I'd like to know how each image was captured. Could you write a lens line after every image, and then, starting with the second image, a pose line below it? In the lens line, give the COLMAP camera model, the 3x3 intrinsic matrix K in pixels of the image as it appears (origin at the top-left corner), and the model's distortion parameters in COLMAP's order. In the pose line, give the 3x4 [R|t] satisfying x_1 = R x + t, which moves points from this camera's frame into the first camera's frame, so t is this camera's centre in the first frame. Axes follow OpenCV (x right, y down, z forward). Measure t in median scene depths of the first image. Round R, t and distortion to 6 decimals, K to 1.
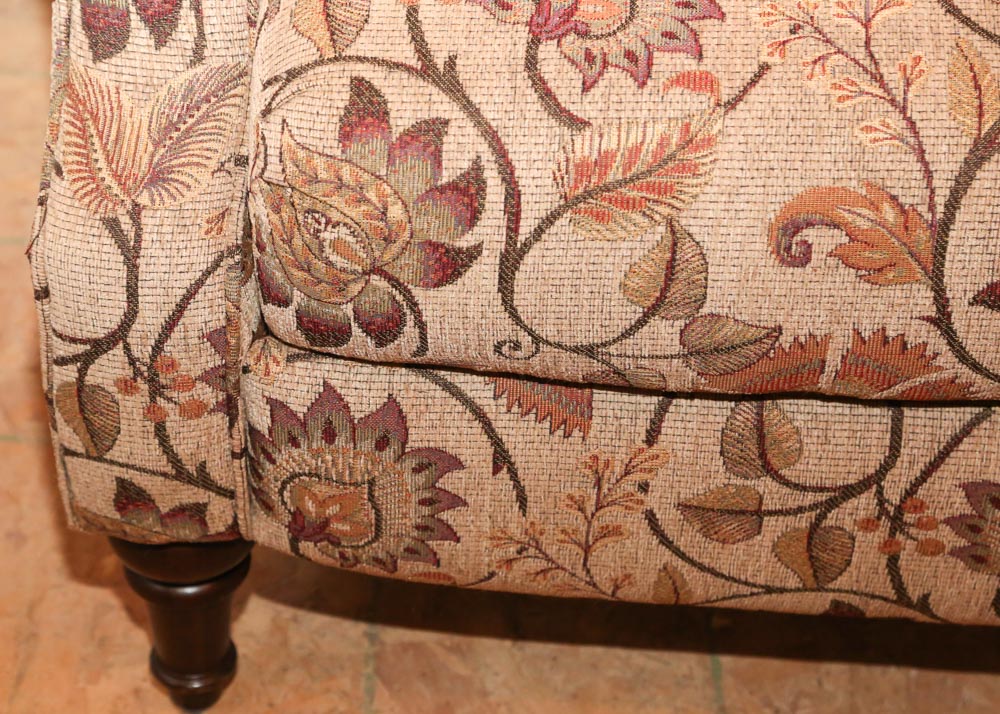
lens RADIAL K [[2703.5, 0, 597.0], [0, 2703.5, 535.6], [0, 0, 1]] dist [0.292623, 0.497005]
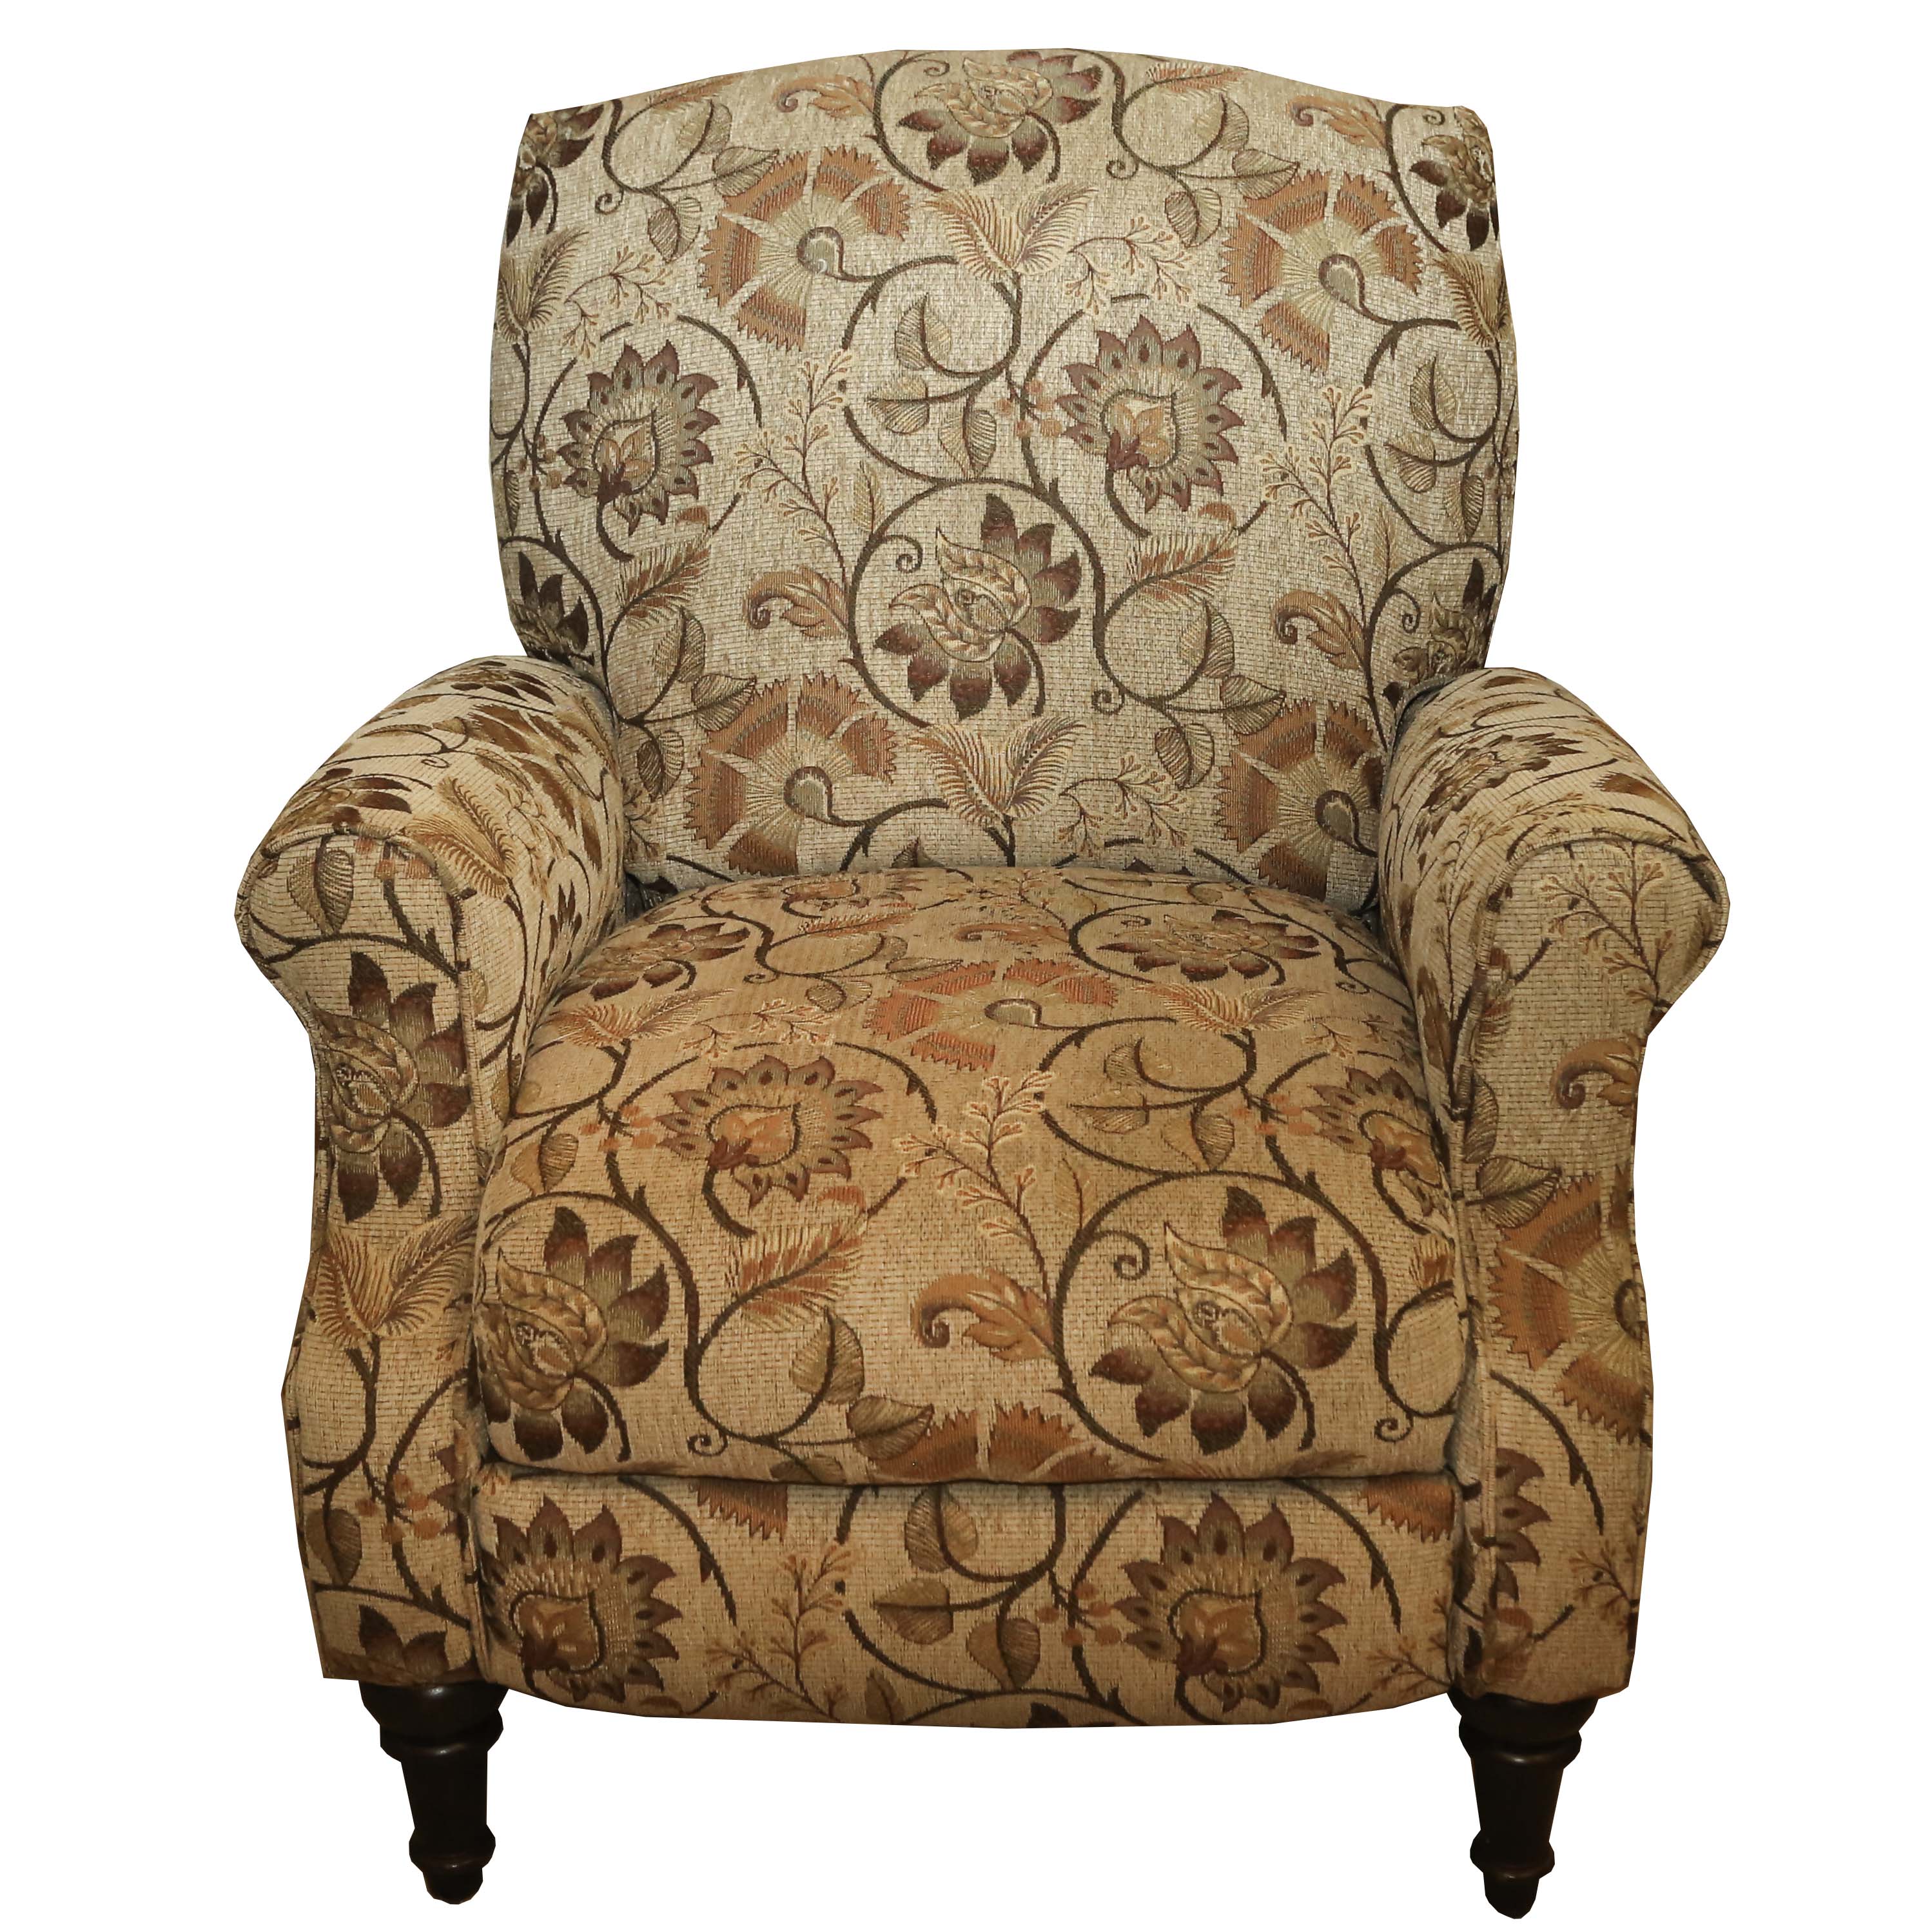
lens RADIAL K [[2666.2, 0, 966.0], [0, 2666.2, 966.0], [0, 0, 1]] dist [0.007148, 0.018425]
pose [[0.998779, -0.036139, 0.033669, 0.048818], [0.044490, 0.954321, -0.295453, 0.075833], [-0.021453, 0.296591, 0.954764, -0.122830]]
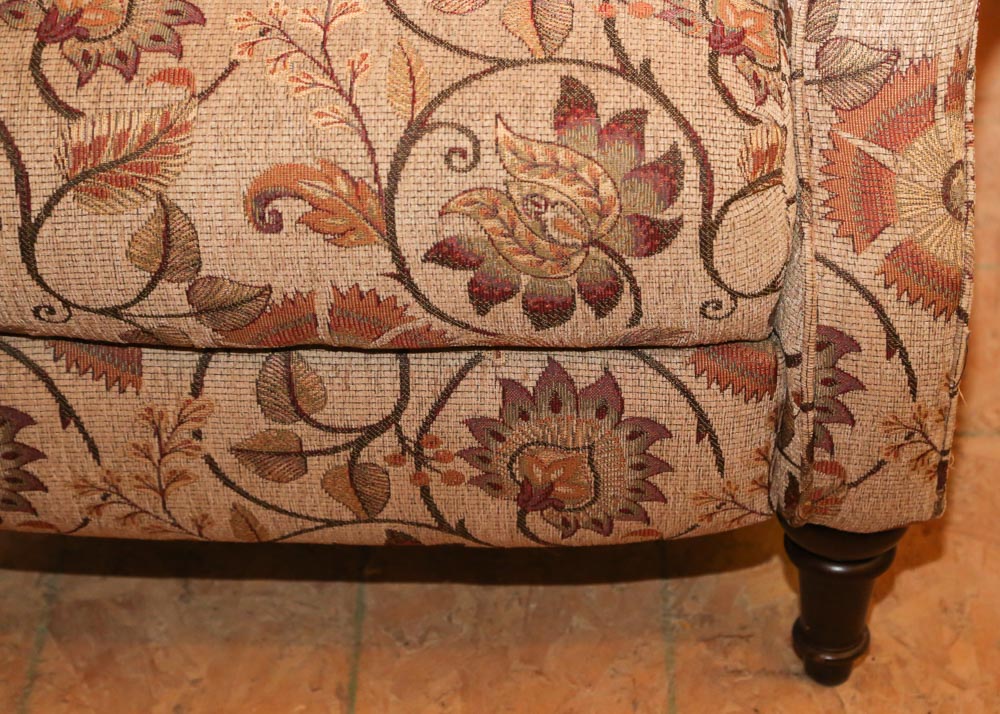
lens RADIAL K [[2442.3, 0, 500.9], [0, 2442.3, 466.4], [0, 0, 1]] dist [0.305592, 0.173932]
pose [[0.996767, -0.038923, 0.070286, 0.086103], [0.040161, 0.999060, -0.016287, 0.021241], [-0.069586, 0.019057, 0.997394, -0.058499]]
